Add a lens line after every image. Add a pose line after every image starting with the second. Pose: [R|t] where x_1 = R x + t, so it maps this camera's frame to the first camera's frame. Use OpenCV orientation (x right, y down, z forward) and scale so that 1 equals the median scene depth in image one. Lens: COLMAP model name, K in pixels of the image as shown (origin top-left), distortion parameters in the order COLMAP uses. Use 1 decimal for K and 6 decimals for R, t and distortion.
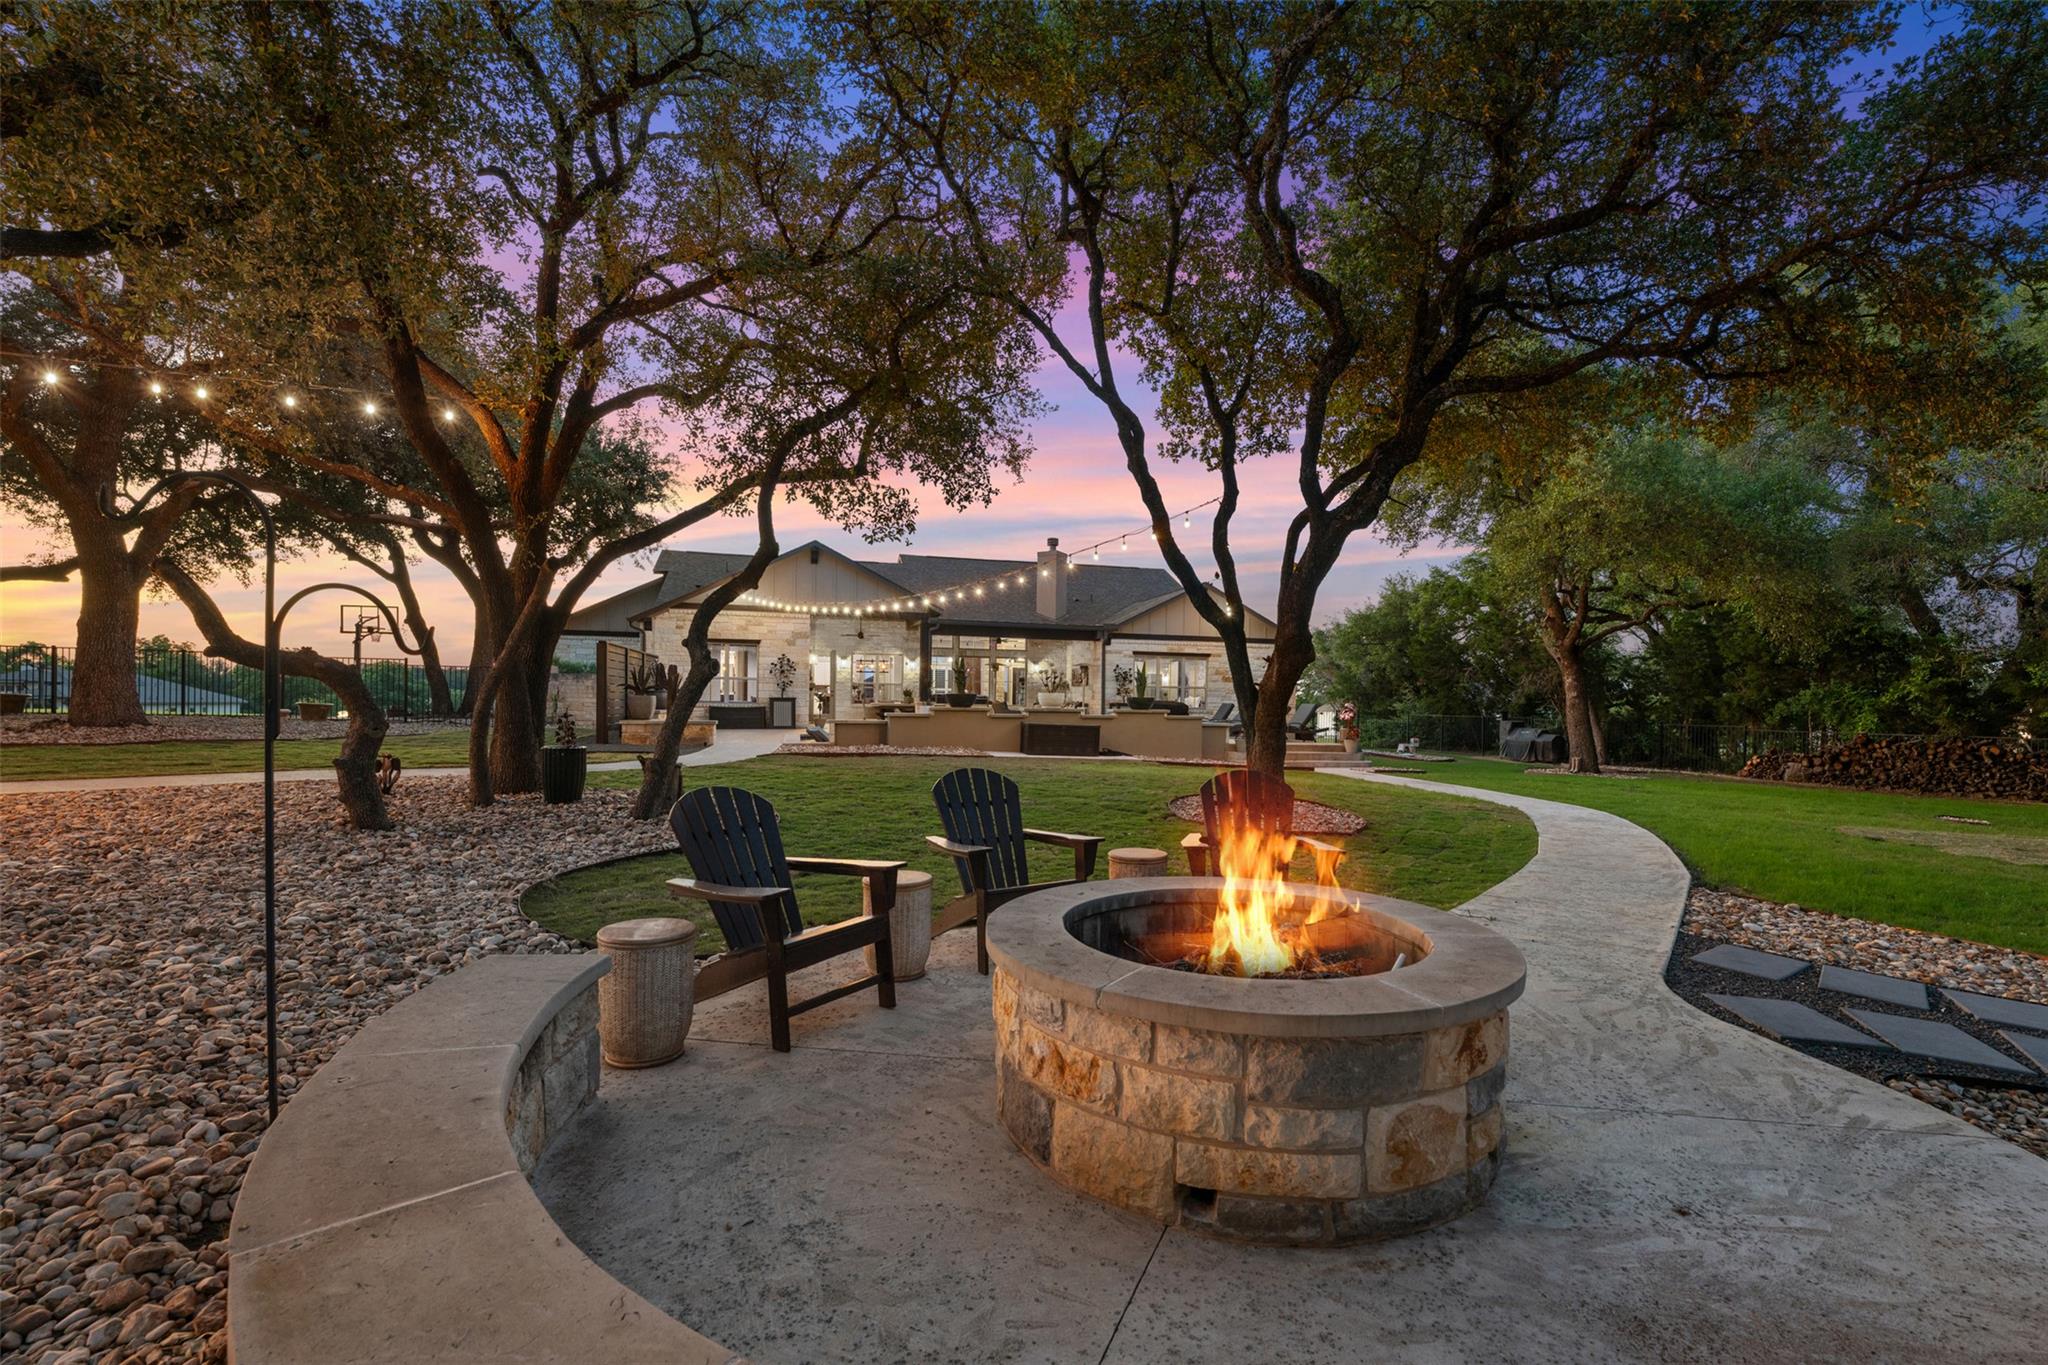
lens RADIAL K [[876.8, 0, 1027.9], [0, 876.8, 691.0], [0, 0, 1]] dist [0.000546, 0.000009]
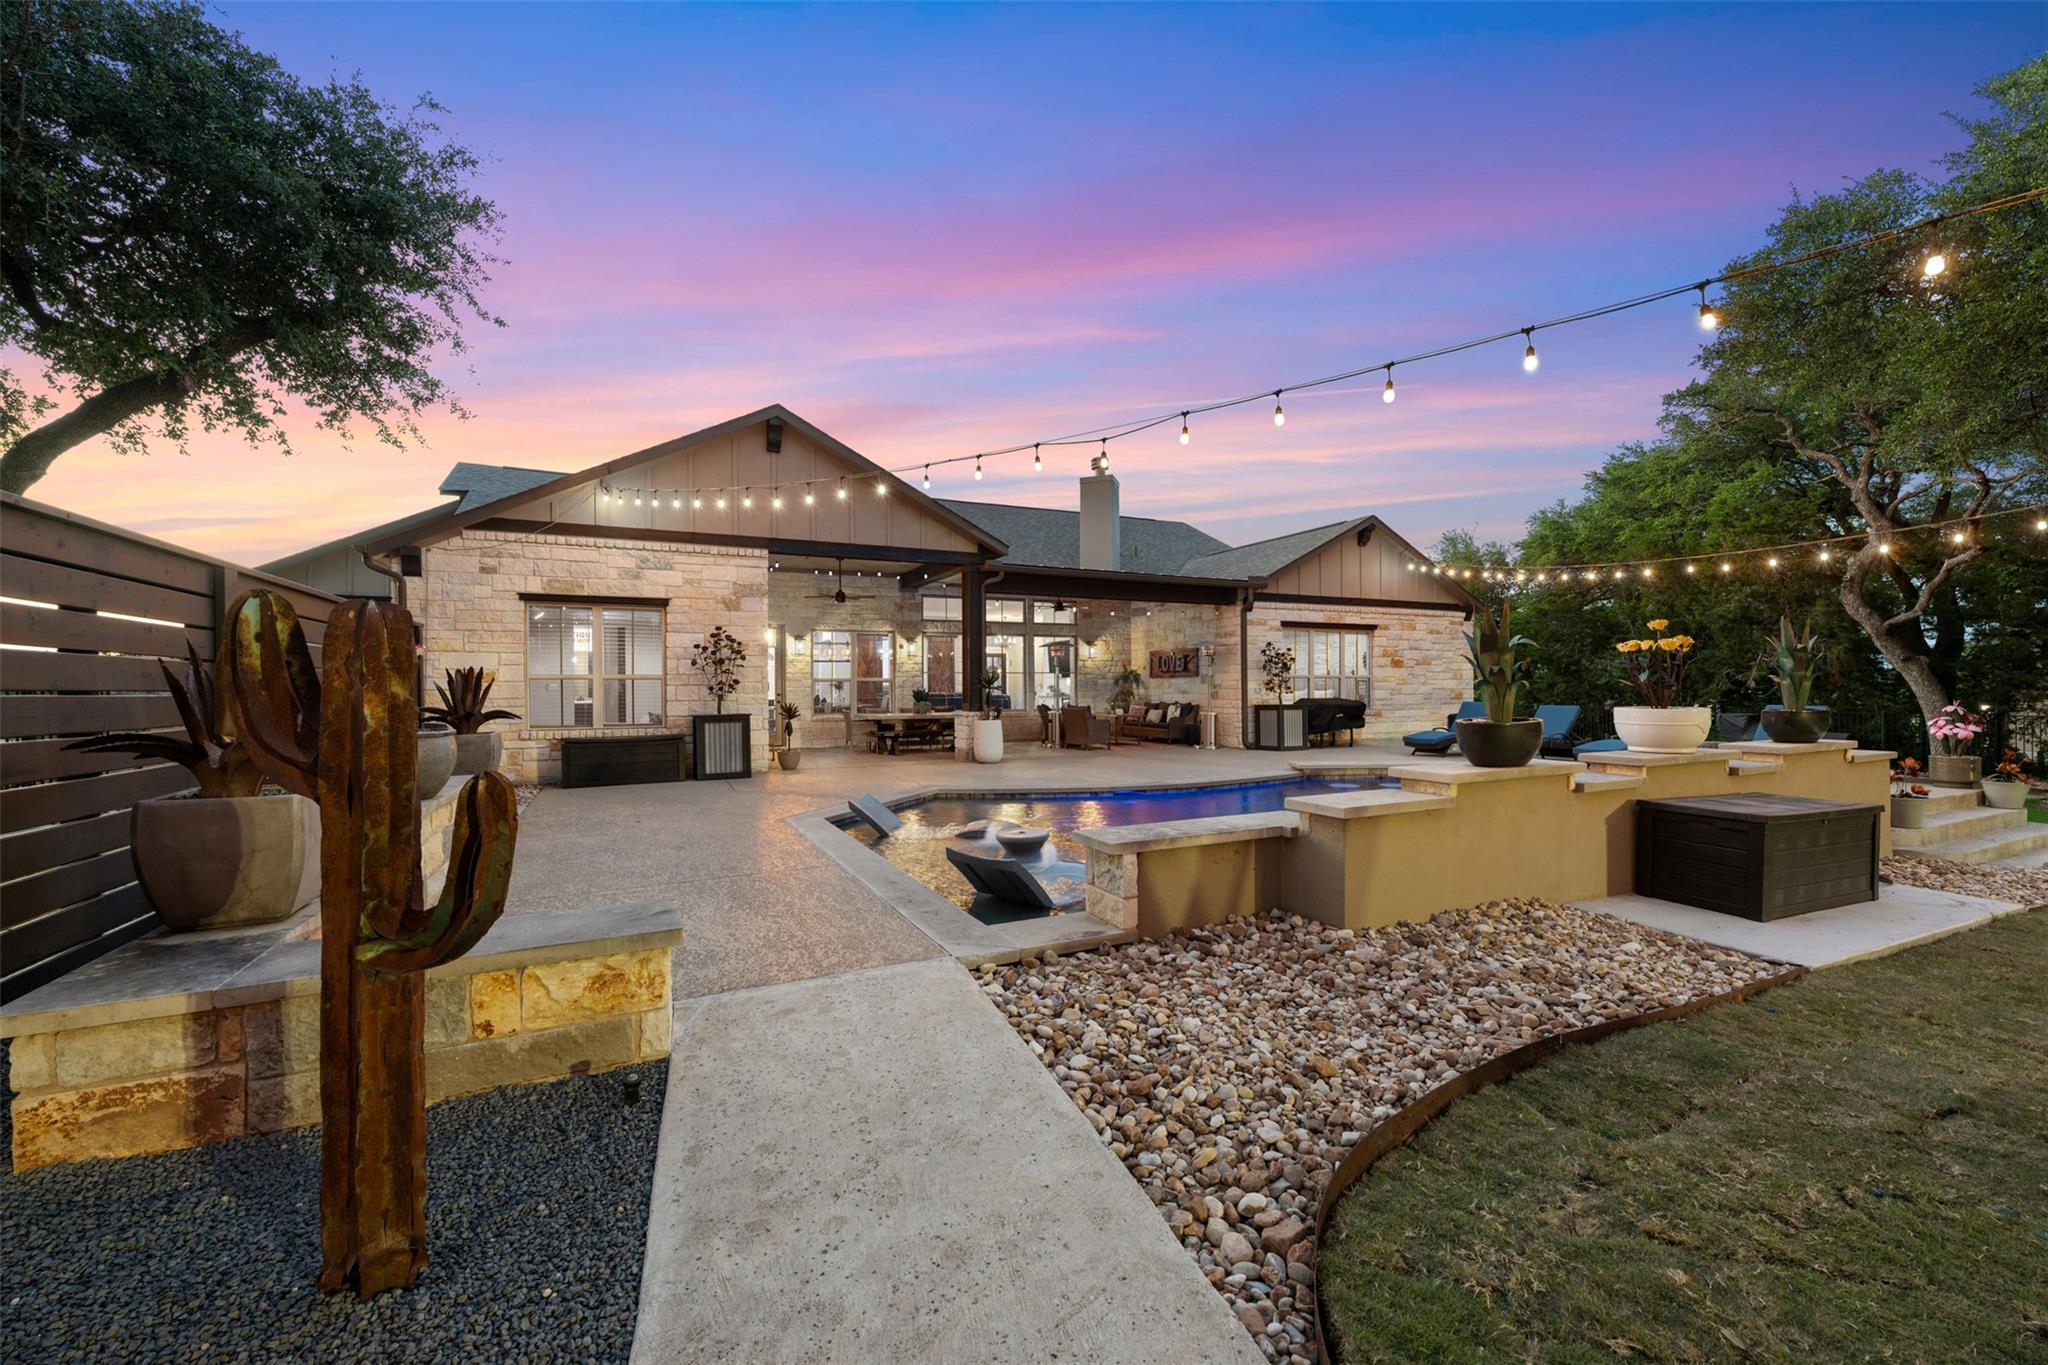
lens RADIAL K [[833.4, 0, 1019.0], [0, 833.4, 677.6], [0, 0, 1]] dist [-0.001403, -0.000044]
pose [[0.983643, -0.018480, 0.179180, -0.174851], [0.018371, 0.999829, 0.002264, -0.009976], [-0.179191, 0.001065, 0.983814, 0.449153]]
